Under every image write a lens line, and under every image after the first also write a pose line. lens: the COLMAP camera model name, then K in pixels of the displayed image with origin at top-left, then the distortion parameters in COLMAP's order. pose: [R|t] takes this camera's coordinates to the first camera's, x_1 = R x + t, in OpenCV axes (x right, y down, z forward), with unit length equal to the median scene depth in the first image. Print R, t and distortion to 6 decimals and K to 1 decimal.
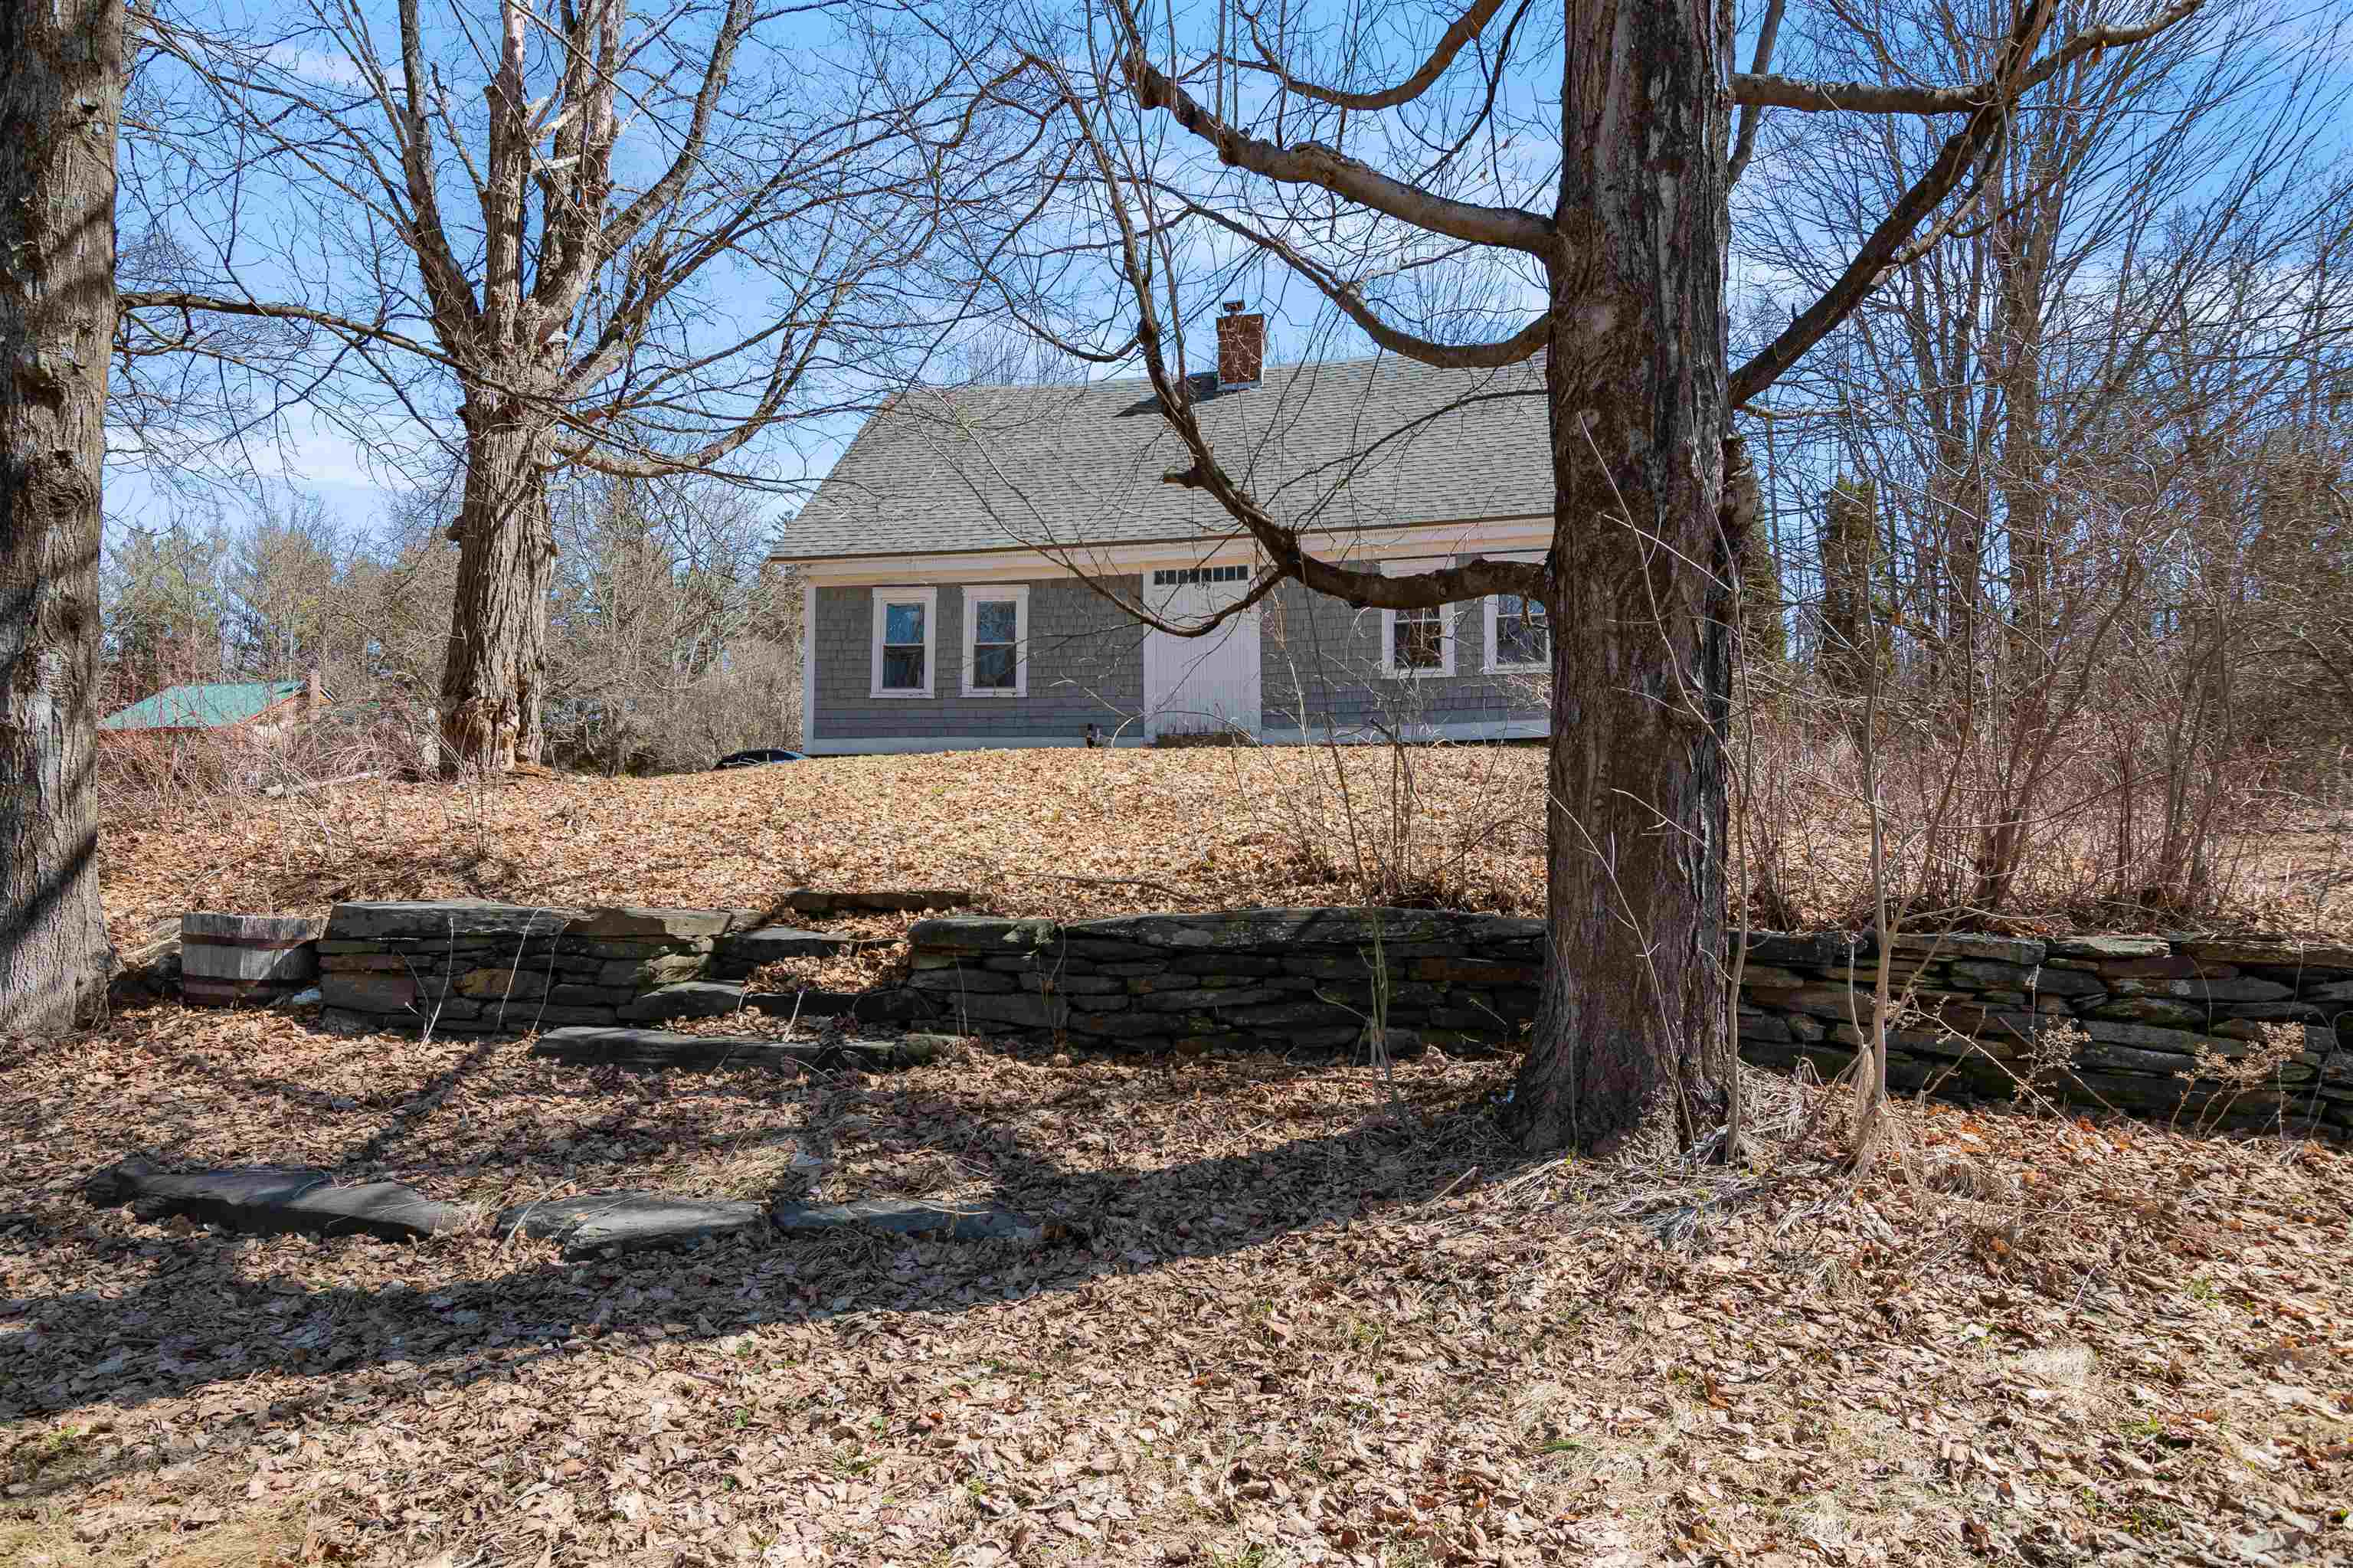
lens RADIAL K [[1145.8, 0, 1166.6], [0, 1145.8, 902.9], [0, 0, 1]] dist [-0.000459, 0.000113]
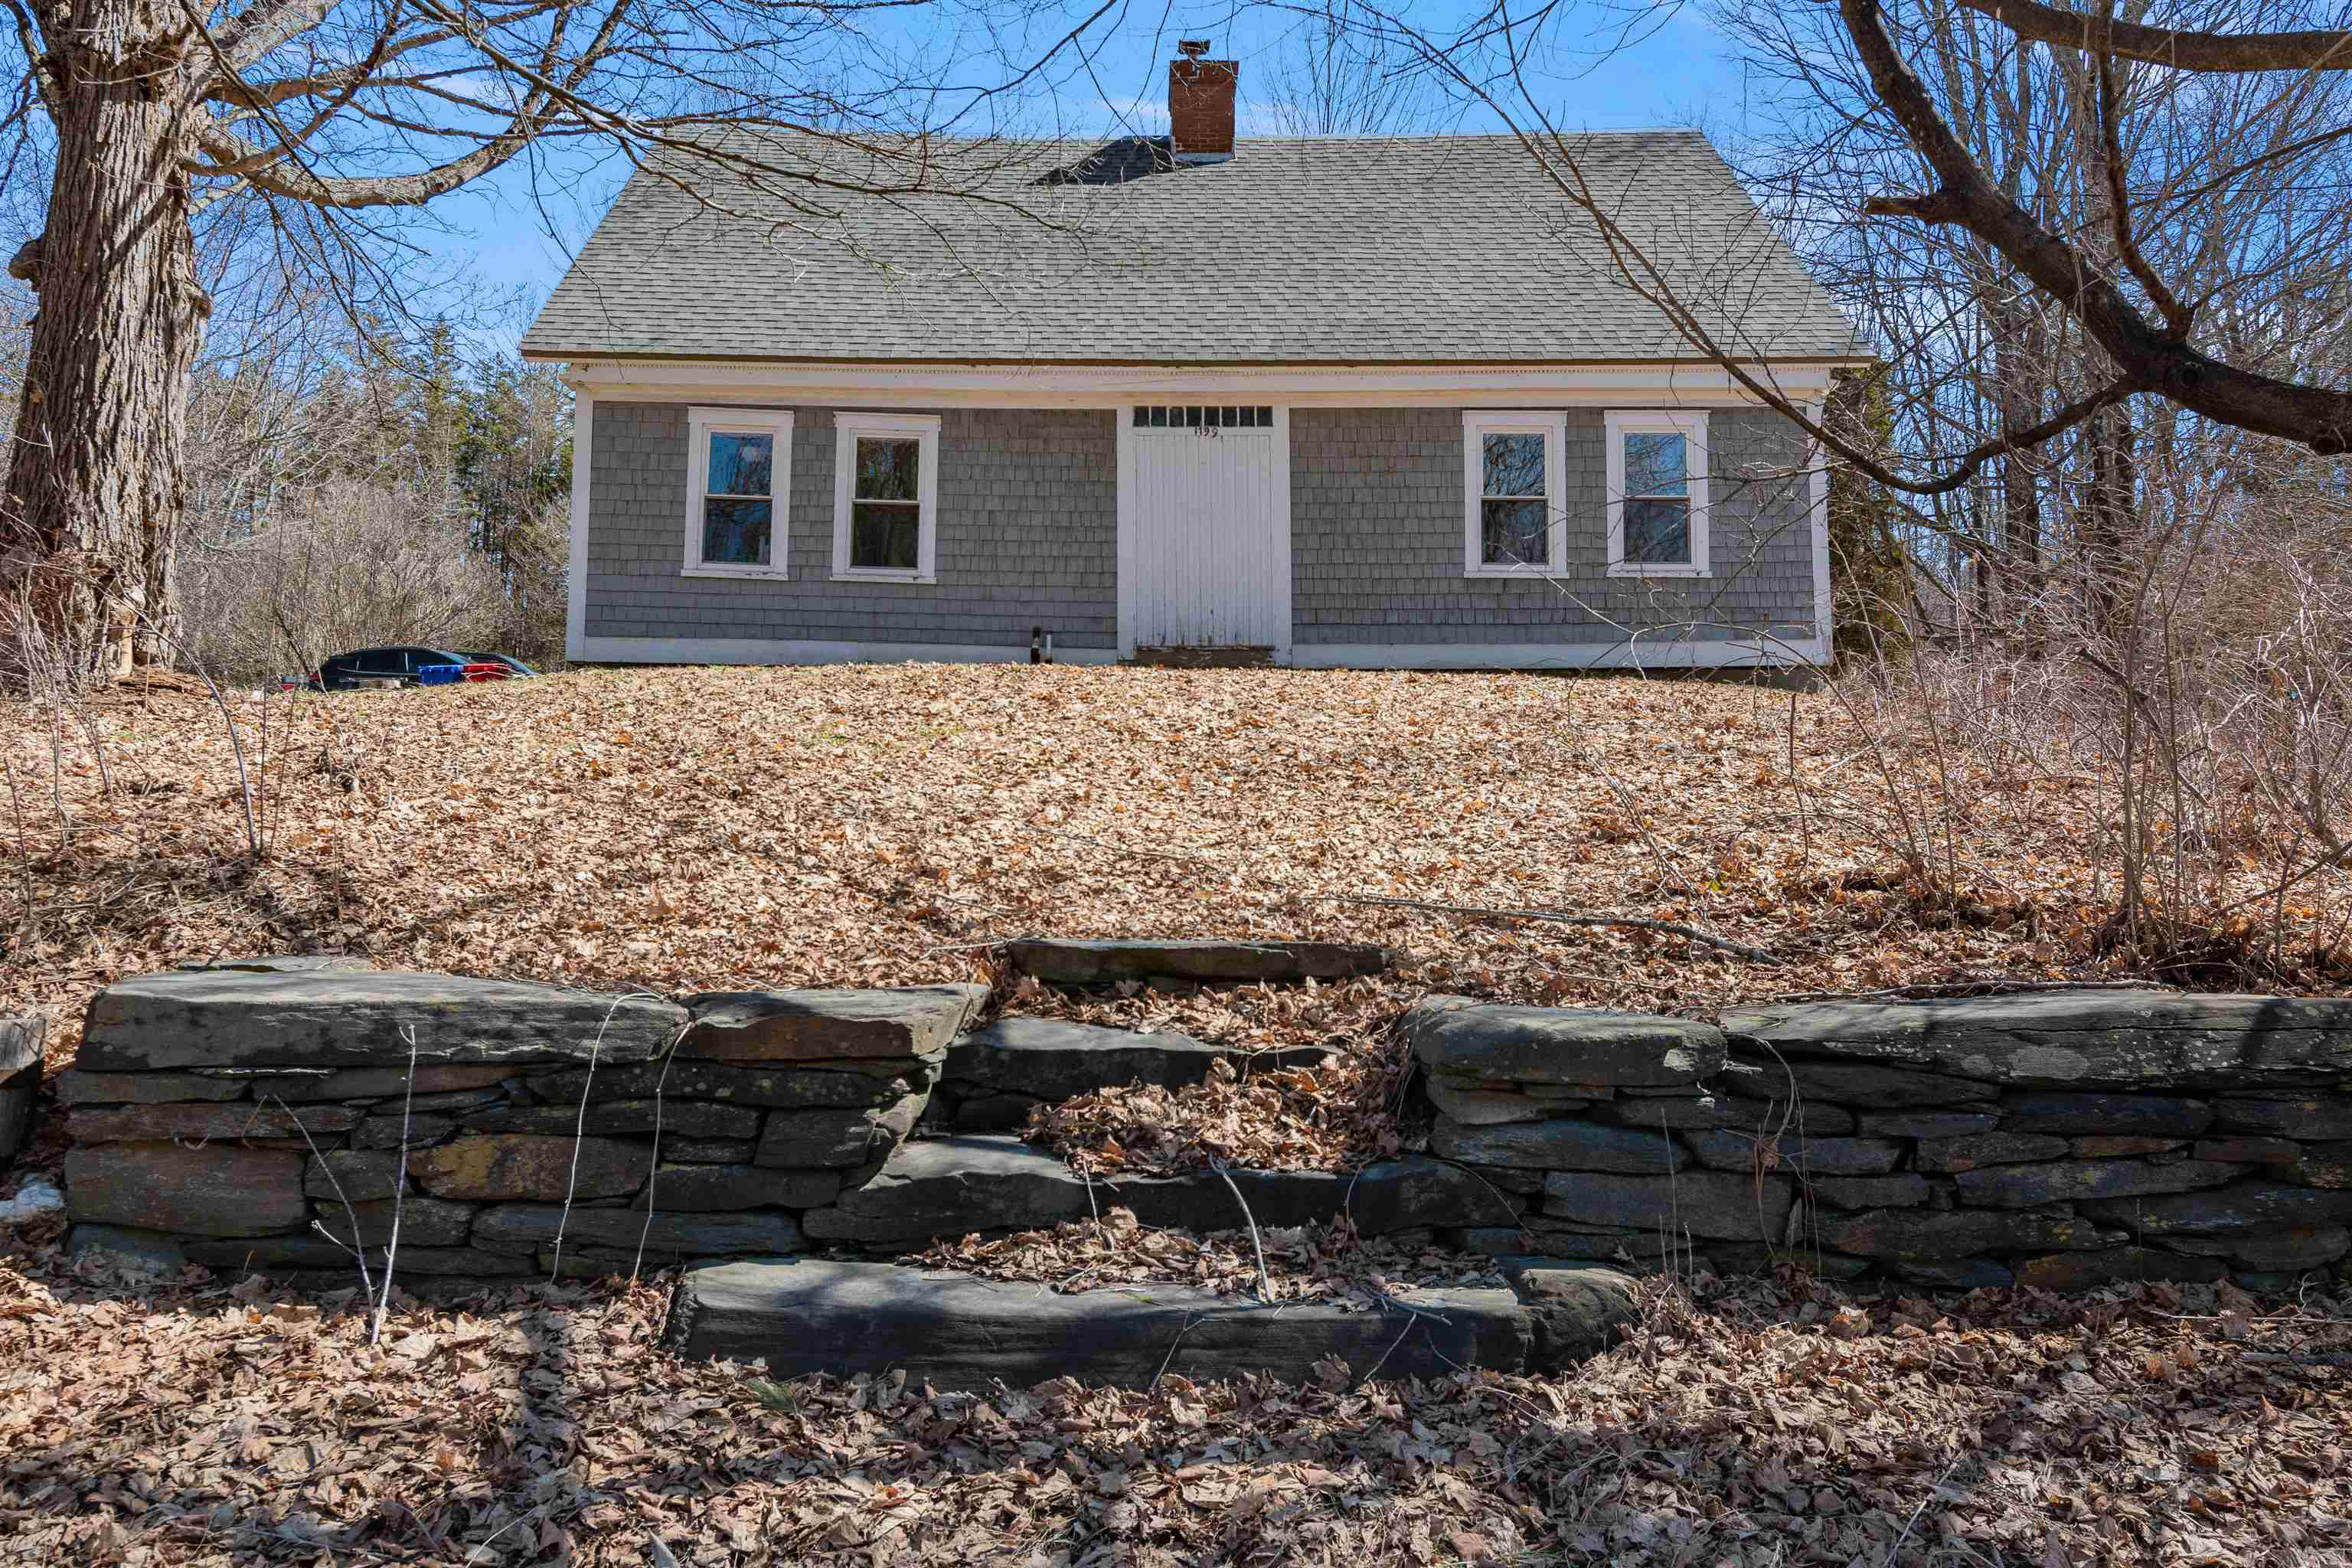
lens RADIAL K [[1545.0, 0, 1176.0], [0, 1545.0, 784.0], [0, 0, 1]] dist [-0.000532, 0.001074]
pose [[0.982873, 0.013674, 0.183775, -0.184653], [-0.003510, 0.998451, -0.055519, -0.020819], [-0.184250, 0.053923, 0.981399, 0.140074]]
